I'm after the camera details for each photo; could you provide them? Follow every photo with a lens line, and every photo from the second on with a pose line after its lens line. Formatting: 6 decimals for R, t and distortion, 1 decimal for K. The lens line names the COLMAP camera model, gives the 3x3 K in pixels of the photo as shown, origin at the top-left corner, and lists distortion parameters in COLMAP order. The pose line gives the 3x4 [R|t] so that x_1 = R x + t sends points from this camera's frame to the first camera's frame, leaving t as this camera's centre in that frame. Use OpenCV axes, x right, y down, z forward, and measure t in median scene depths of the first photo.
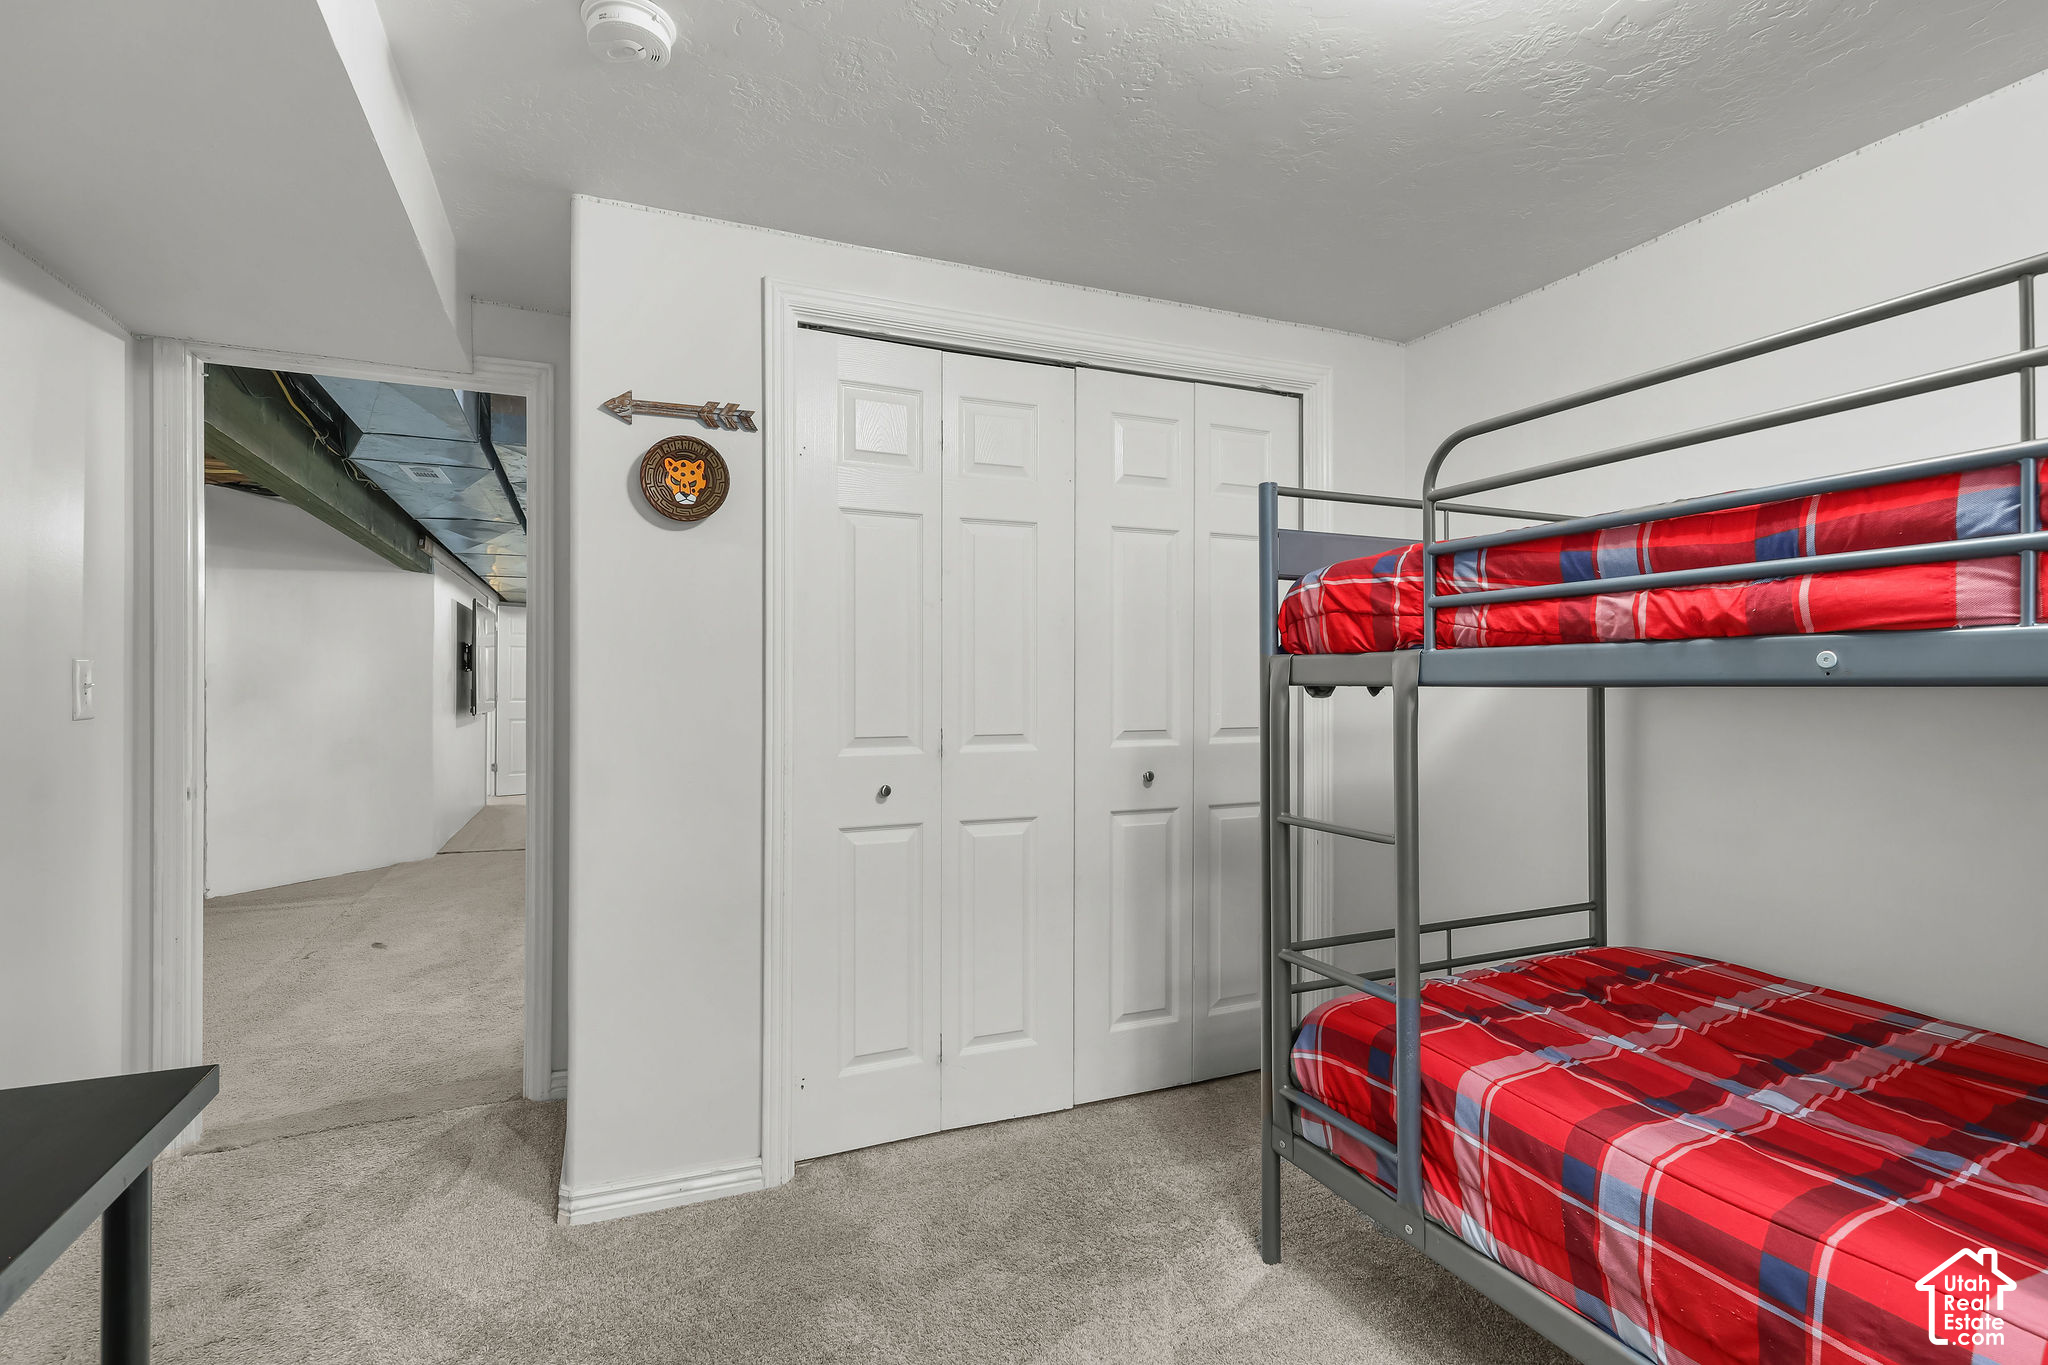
lens RADIAL K [[971.3, 0, 1031.1], [0, 971.3, 688.9], [0, 0, 1]] dist [0.007107, 0.000877]
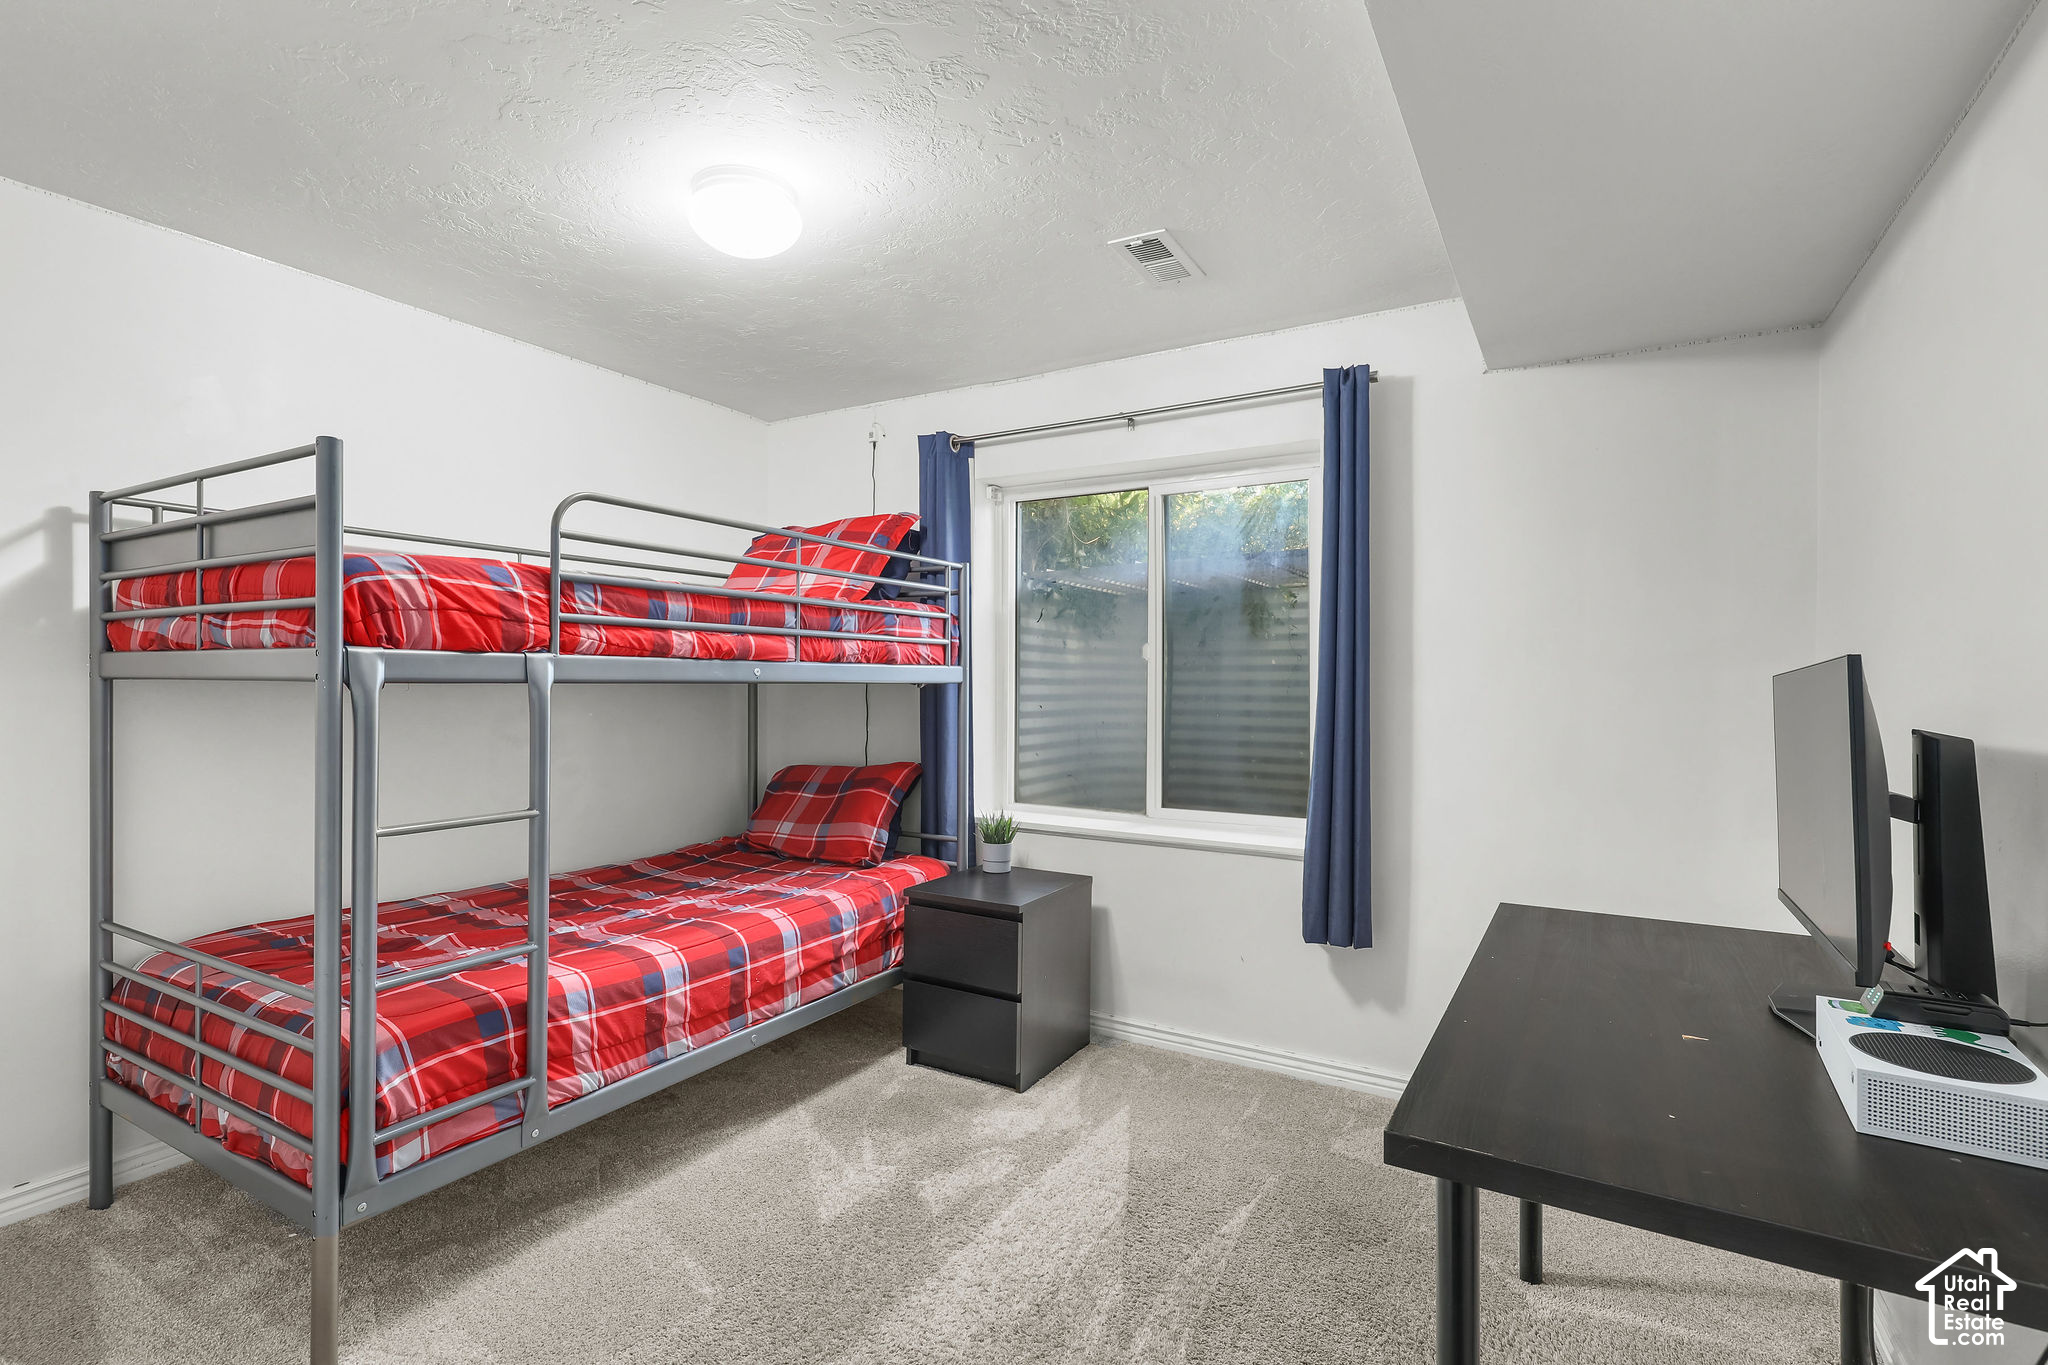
lens RADIAL K [[971.3, 0, 1029.0], [0, 971.3, 680.5], [0, 0, 1]] dist [0.007107, 0.000877]
pose [[-0.591731, -0.005617, 0.806116, -1.017768], [-0.007434, 0.999971, 0.001510, -0.013222], [-0.806101, -0.005099, -0.591756, 1.319341]]
